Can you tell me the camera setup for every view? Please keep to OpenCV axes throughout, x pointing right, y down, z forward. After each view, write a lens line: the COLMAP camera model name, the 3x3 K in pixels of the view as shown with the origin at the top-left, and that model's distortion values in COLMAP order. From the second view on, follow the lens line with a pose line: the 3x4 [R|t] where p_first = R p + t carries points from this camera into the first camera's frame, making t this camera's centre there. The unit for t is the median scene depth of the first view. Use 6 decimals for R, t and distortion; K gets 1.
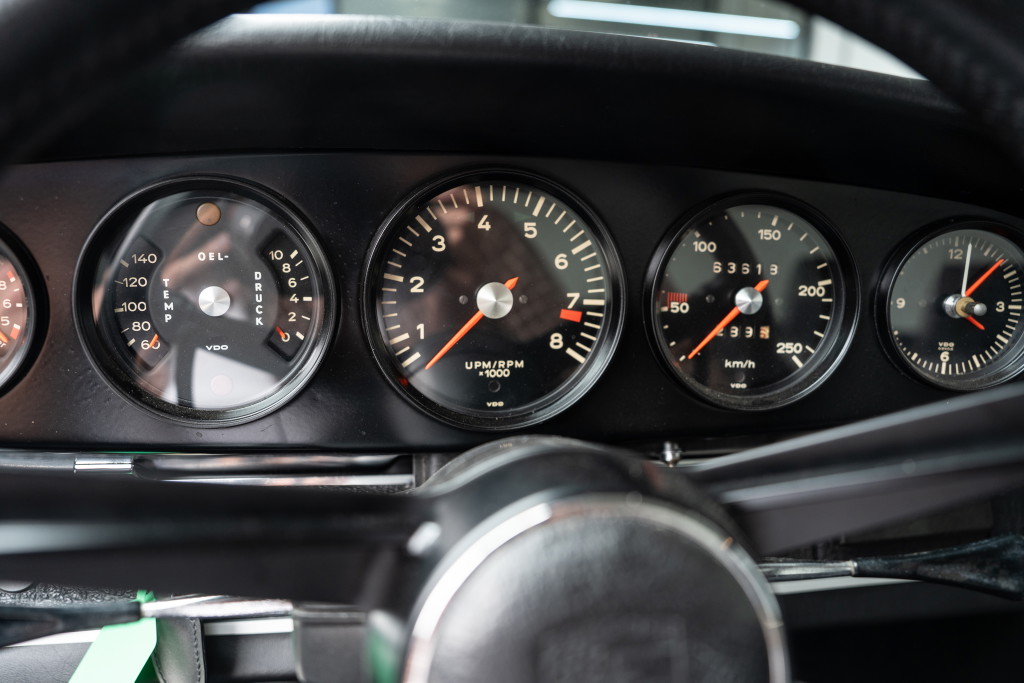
lens RADIAL K [[733.7, 0, 511.5], [0, 733.7, 345.0], [0, 0, 1]] dist [-0.075369, 0.013251]
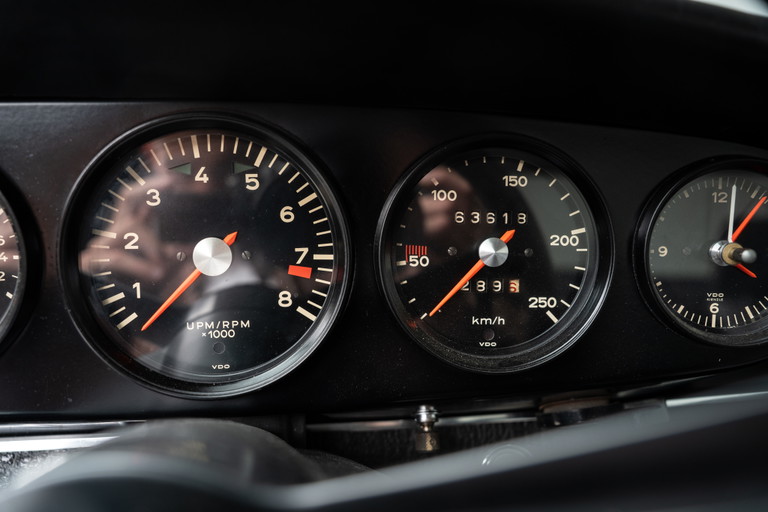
lens RADIAL K [[549.5, 0, 385.4], [0, 549.5, 253.9], [0, 0, 1]] dist [-0.082116, 0.005944]
pose [[0.999111, -0.016951, -0.038587, 0.216384], [0.014068, 0.997174, -0.073802, -0.009323], [0.039729, 0.073194, 0.996526, 0.302763]]
